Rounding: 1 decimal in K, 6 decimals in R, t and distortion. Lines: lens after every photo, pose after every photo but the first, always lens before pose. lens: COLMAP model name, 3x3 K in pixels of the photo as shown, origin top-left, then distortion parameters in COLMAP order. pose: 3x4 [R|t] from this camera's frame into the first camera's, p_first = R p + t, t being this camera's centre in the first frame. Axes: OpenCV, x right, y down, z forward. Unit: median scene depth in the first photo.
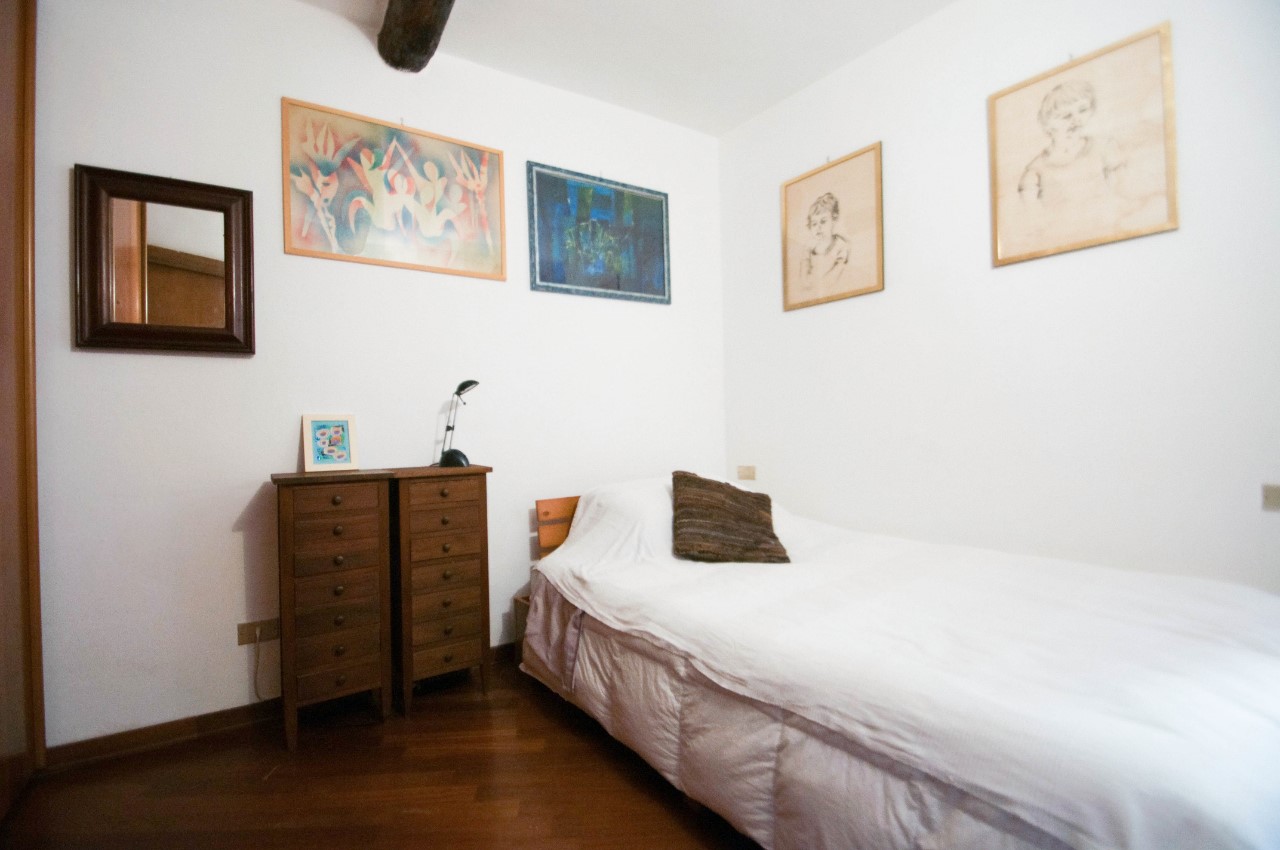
lens RADIAL K [[547.1, 0, 636.6], [0, 547.1, 416.2], [0, 0, 1]] dist [0.009964, -0.014156]
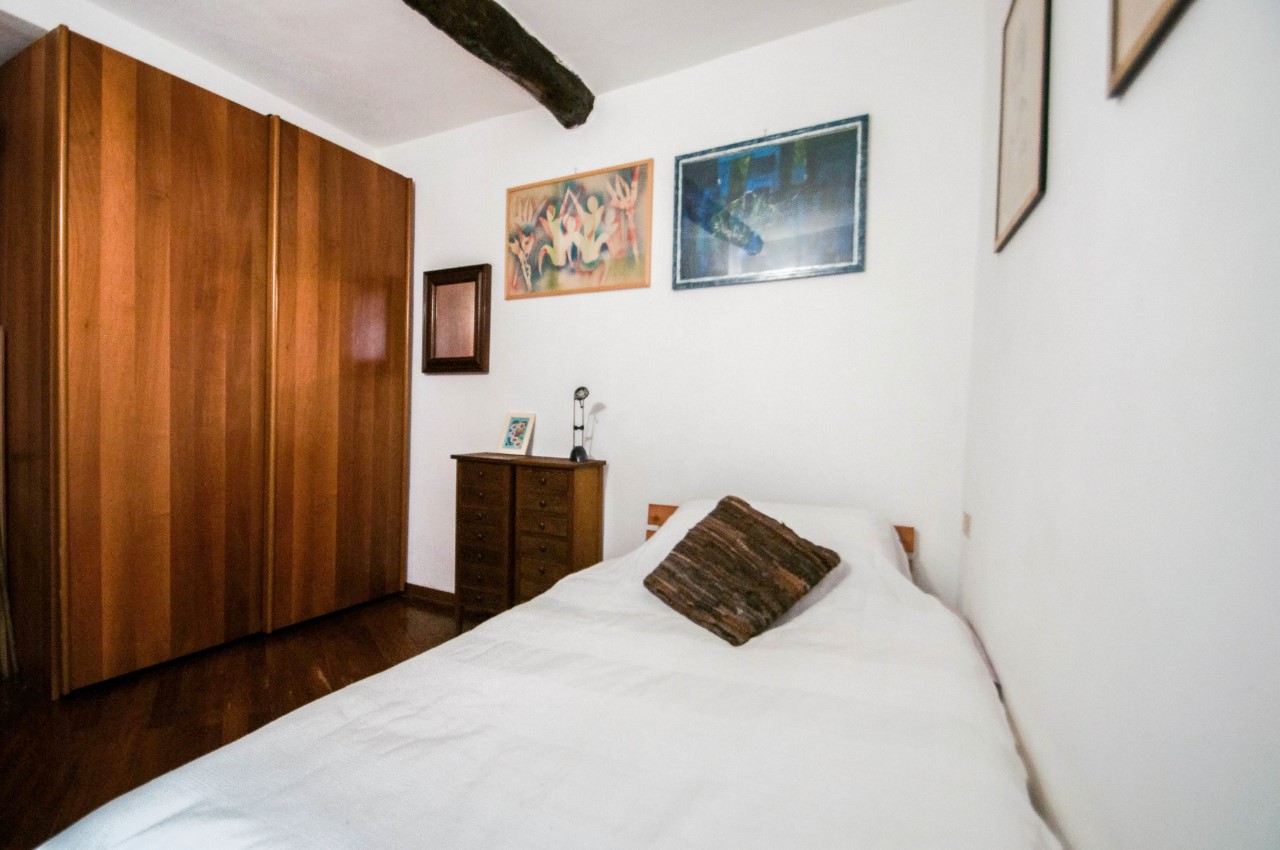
lens RADIAL K [[547.1, 0, 632.6], [0, 547.1, 428.9], [0, 0, 1]] dist [0.009964, -0.014156]
pose [[0.523146, 0.050014, -0.850774, 0.672287], [-0.019425, 0.998717, 0.046766, -0.029929], [0.852022, -0.007939, 0.523446, 0.461217]]
